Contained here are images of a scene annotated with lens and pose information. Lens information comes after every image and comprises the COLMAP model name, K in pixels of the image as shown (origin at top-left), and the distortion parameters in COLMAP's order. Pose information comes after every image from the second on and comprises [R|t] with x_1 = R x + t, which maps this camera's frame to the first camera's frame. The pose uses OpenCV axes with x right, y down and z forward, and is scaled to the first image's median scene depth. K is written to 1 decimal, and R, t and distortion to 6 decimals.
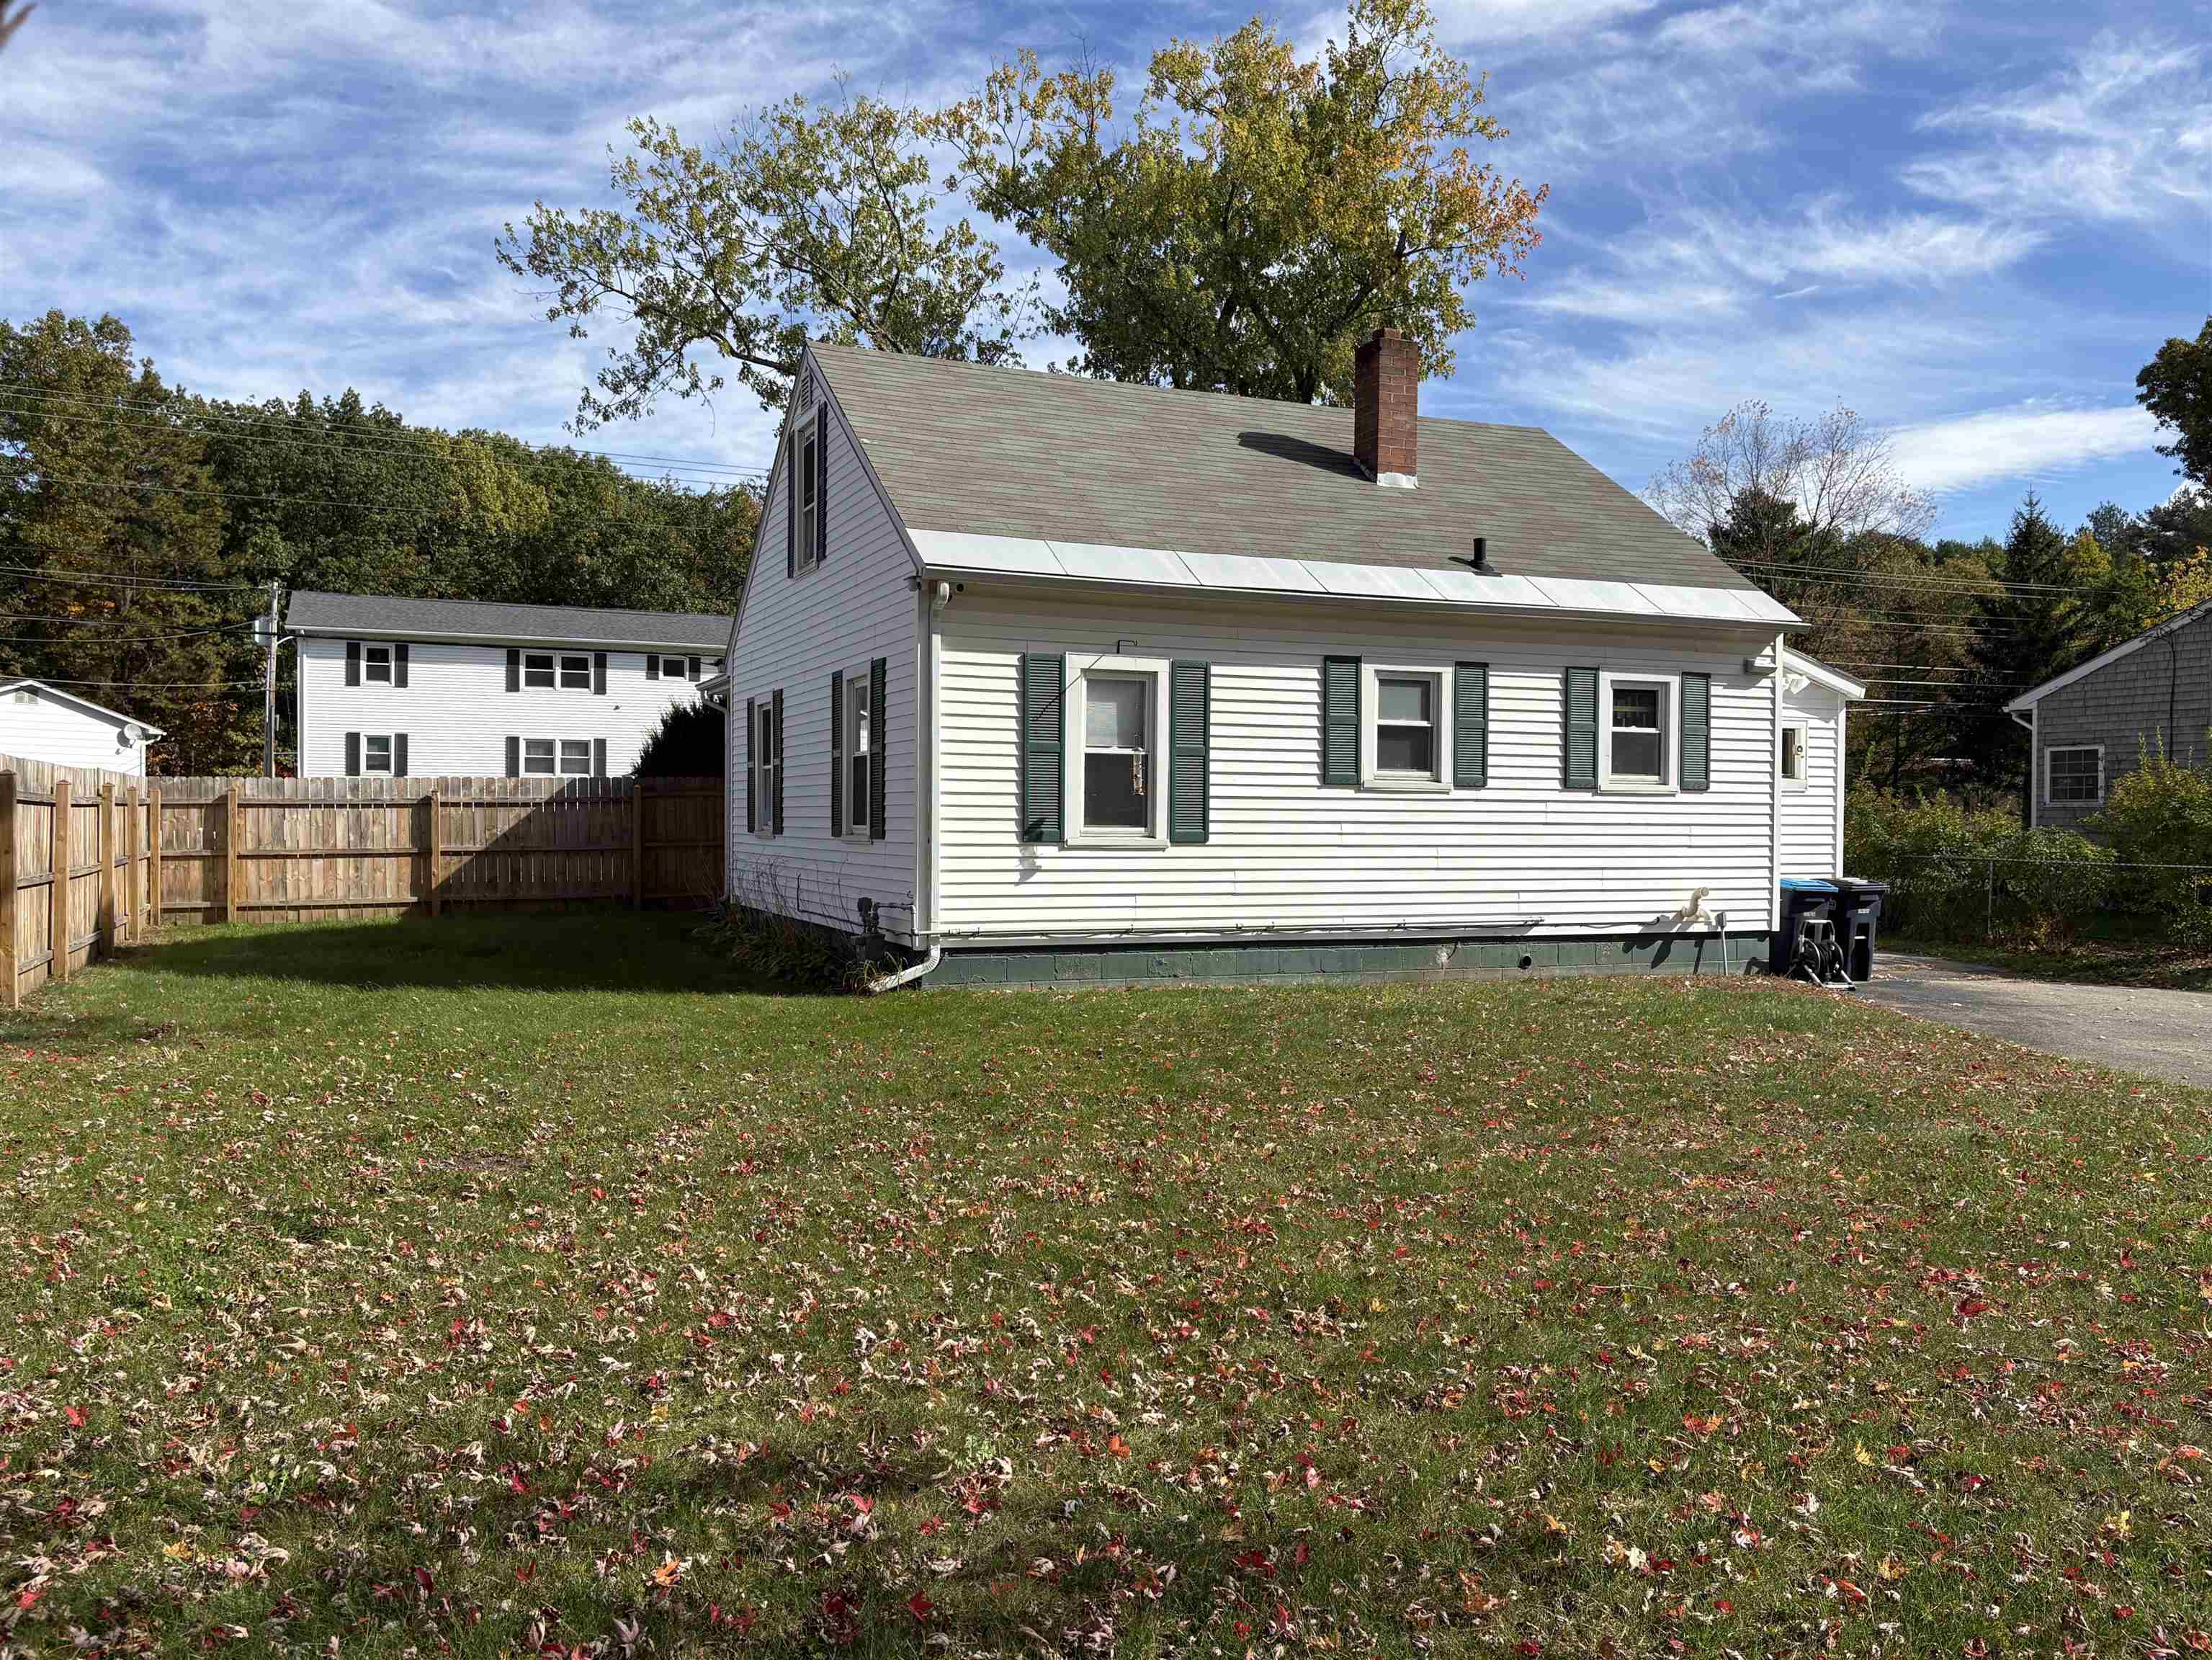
lens RADIAL K [[1698.7, 0, 1124.5], [0, 1698.7, 850.1], [0, 0, 1]] dist [0.054877, -0.028388]
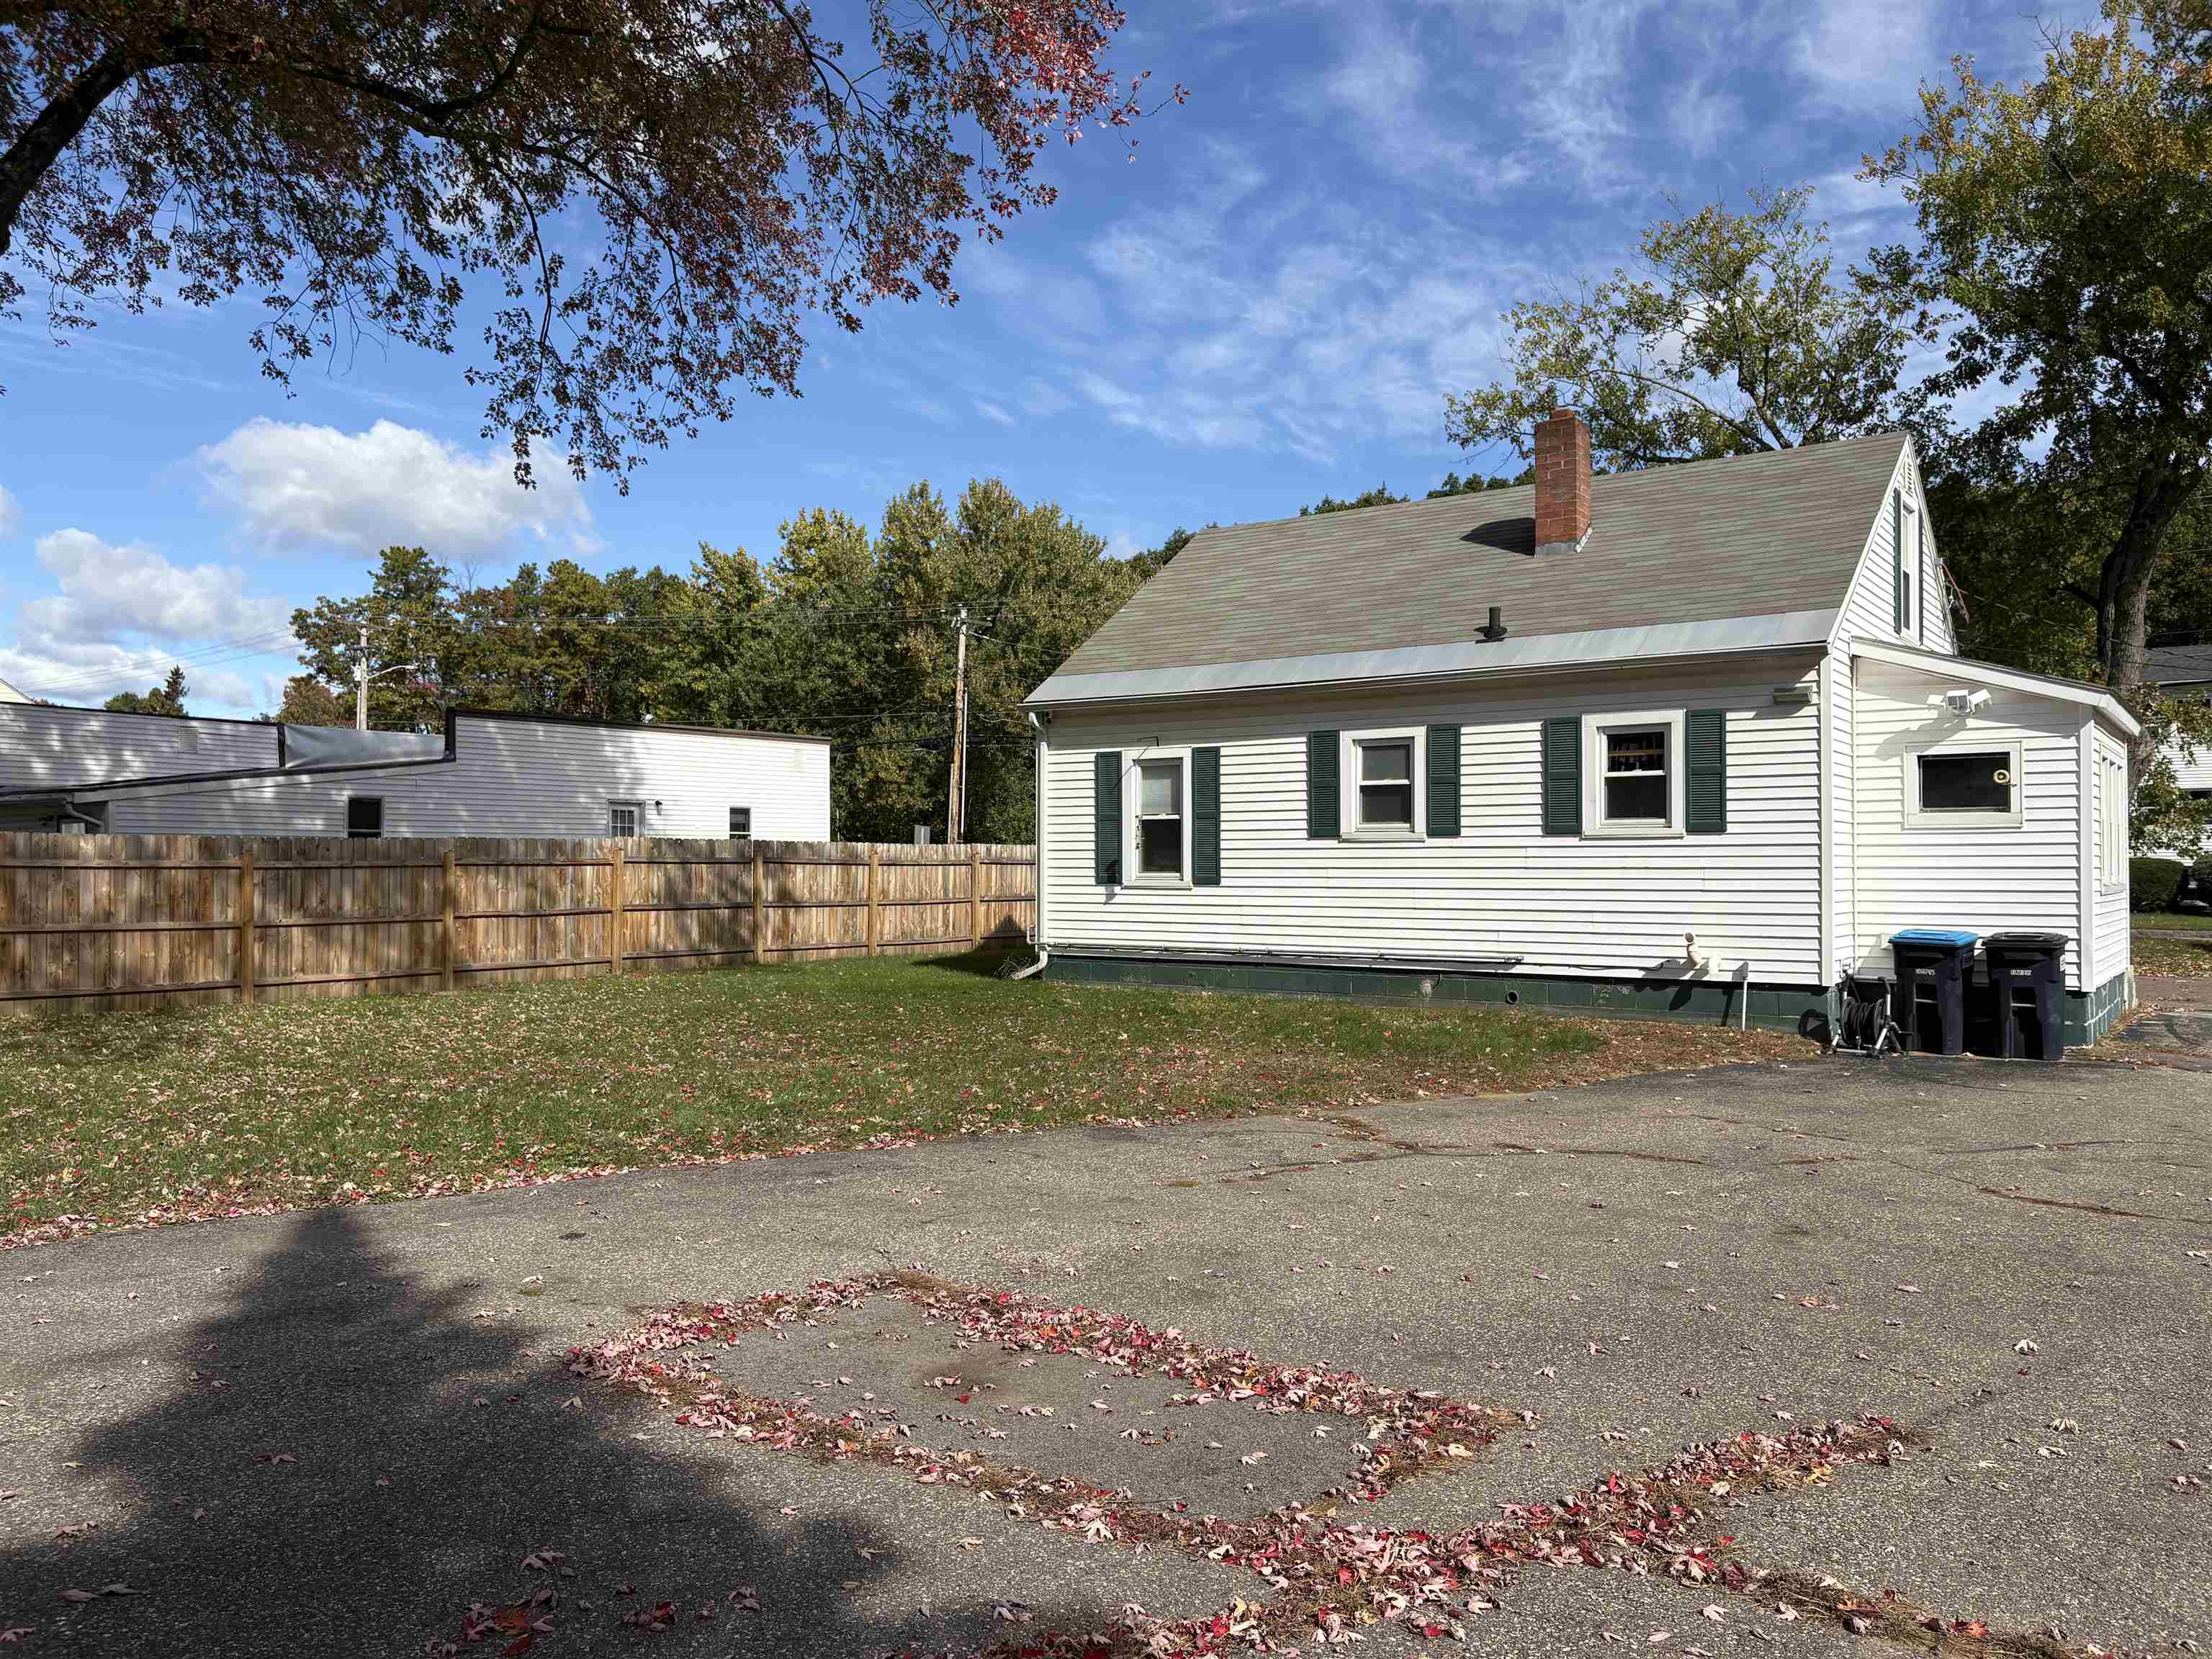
lens RADIAL K [[1698.5, 0, 1093.7], [0, 1698.5, 836.6], [0, 0, 1]] dist [0.054877, -0.028388]
pose [[0.518512, -0.023319, -0.854752, 0.978988], [-0.011569, 0.999345, -0.034282, 0.004378], [0.854992, 0.027665, 0.517903, 0.214149]]
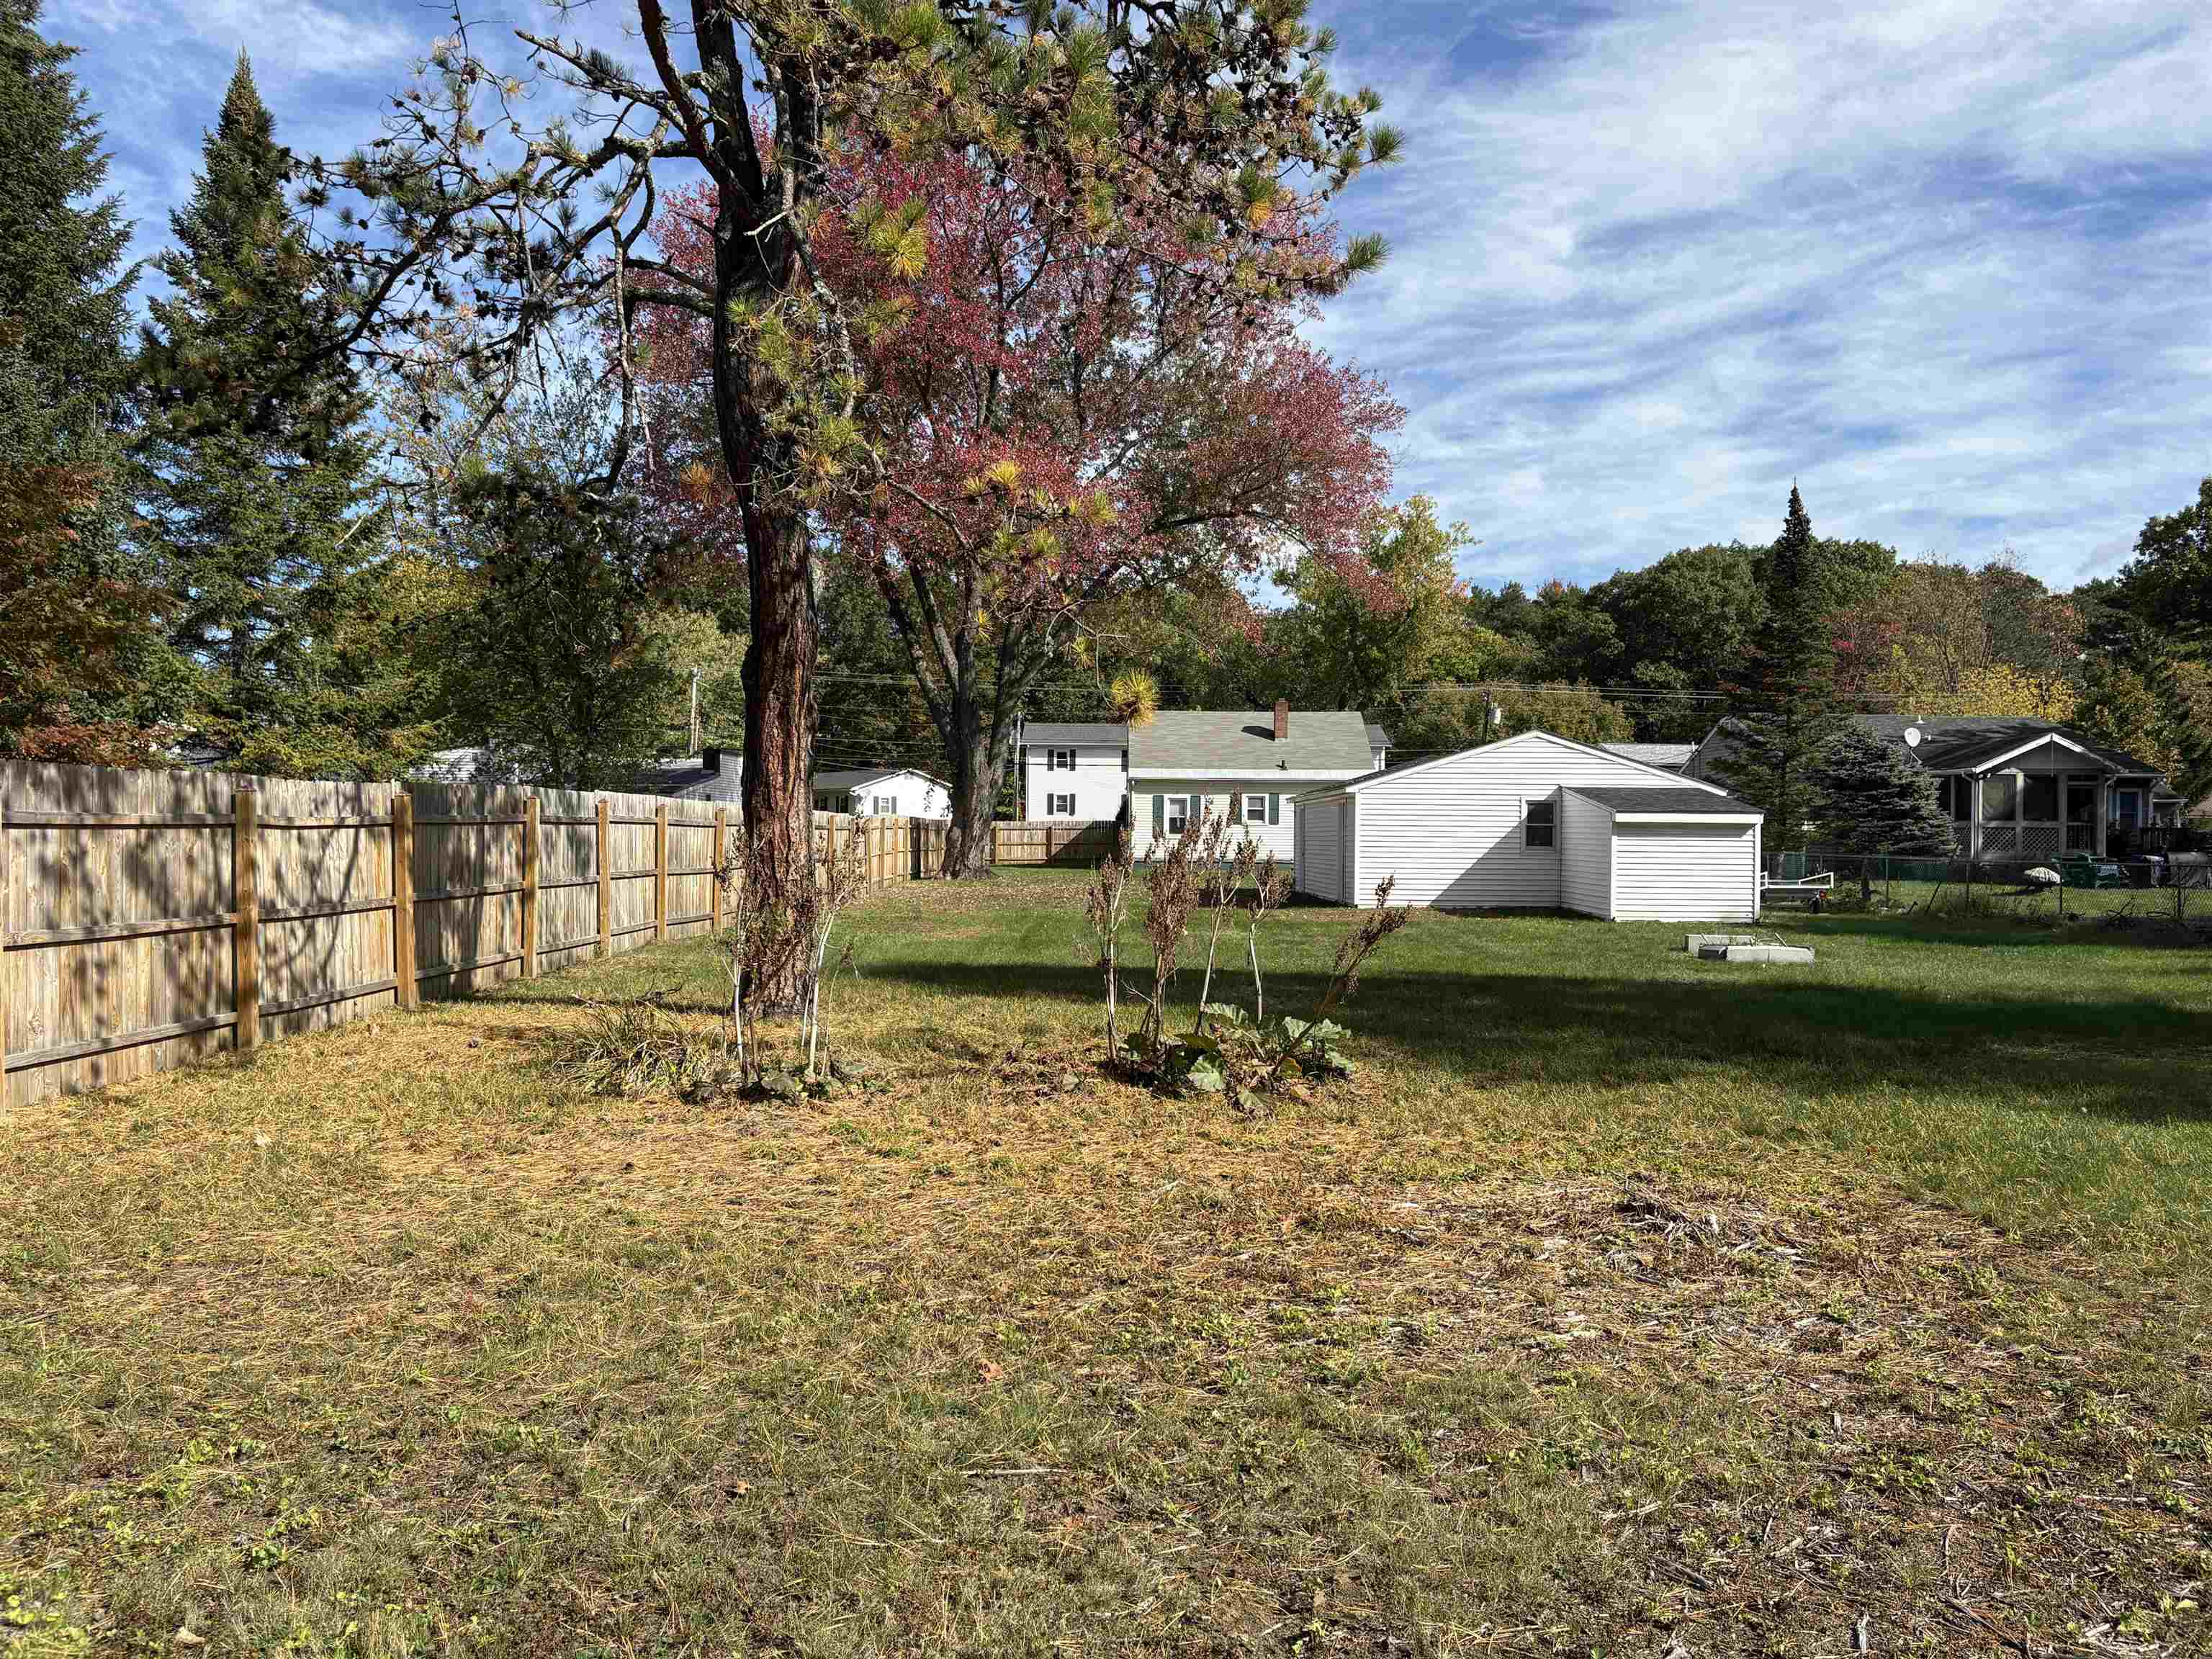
lens RADIAL K [[1698.5, 0, 1107.6], [0, 1698.5, 843.0], [0, 0, 1]] dist [0.054877, -0.028388]
pose [[0.915085, 0.002233, -0.403255, 1.359238], [-0.009471, 0.999828, -0.015955, 0.068724], [0.403150, 0.018419, 0.914948, -2.608260]]
